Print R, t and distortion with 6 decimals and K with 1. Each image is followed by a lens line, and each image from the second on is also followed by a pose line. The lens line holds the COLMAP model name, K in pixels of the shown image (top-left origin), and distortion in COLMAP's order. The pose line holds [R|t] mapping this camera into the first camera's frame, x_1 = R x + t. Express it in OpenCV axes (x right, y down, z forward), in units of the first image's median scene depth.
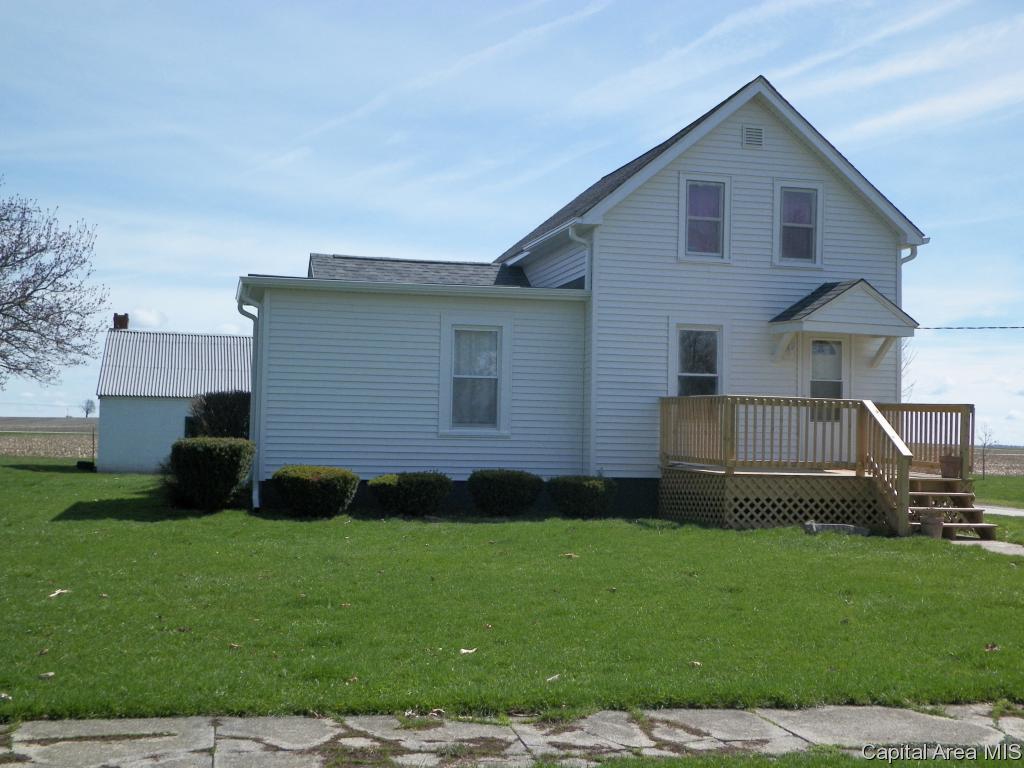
lens RADIAL K [[1208.3, 0, 515.6], [0, 1208.3, 385.8], [0, 0, 1]] dist [0.038478, 0.000000]
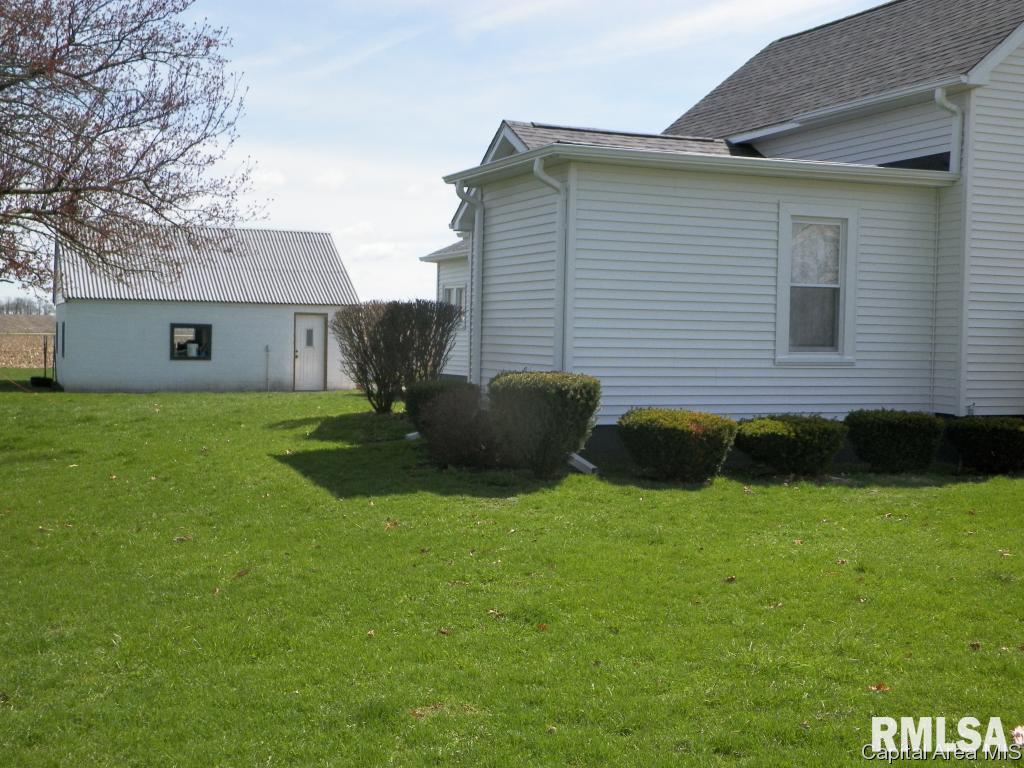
lens RADIAL K [[1208.3, 0, 509.7], [0, 1208.3, 383.5], [0, 0, 1]] dist [0.038478, 0.000000]
pose [[0.989081, -0.008252, 0.147141, -0.380871], [-0.004165, 0.996467, 0.083881, -0.010163], [-0.147313, -0.083578, 0.985552, 0.311229]]
